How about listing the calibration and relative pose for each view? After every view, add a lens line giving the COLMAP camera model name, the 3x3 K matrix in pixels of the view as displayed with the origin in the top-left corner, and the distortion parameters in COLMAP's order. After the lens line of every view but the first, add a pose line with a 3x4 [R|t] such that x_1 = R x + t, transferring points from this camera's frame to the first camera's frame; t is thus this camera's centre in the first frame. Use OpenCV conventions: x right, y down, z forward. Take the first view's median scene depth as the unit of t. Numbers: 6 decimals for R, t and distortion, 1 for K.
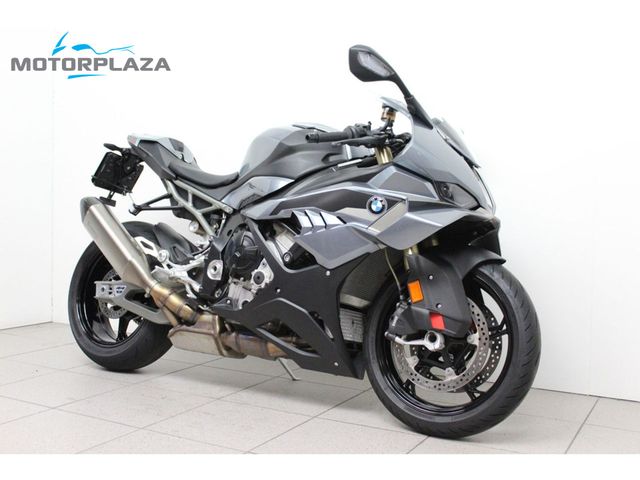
lens RADIAL K [[731.2, 0, 320.0], [0, 731.2, 240.0], [0, 0, 1]] dist [-0.160100, -0.001976]
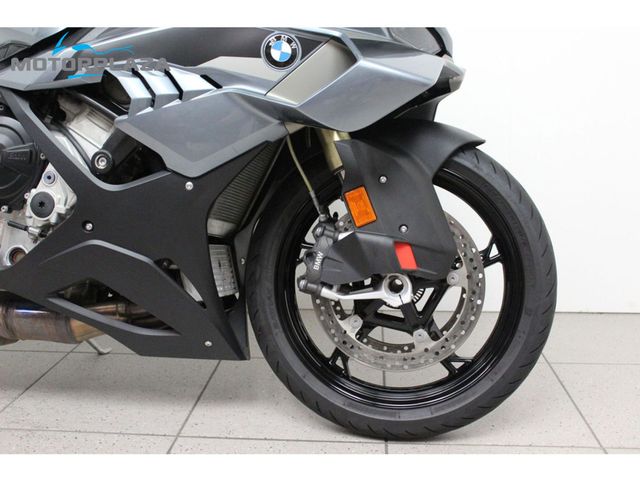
lens RADIAL K [[679.8, 0, 320.0], [0, 679.8, 240.0], [0, 0, 1]] dist [-0.068830, 0.000276]
pose [[0.913779, -0.114589, 0.389715, -0.096374], [0.049932, 0.983797, 0.172192, 0.004309], [-0.403132, -0.137886, 0.904695, 0.503344]]
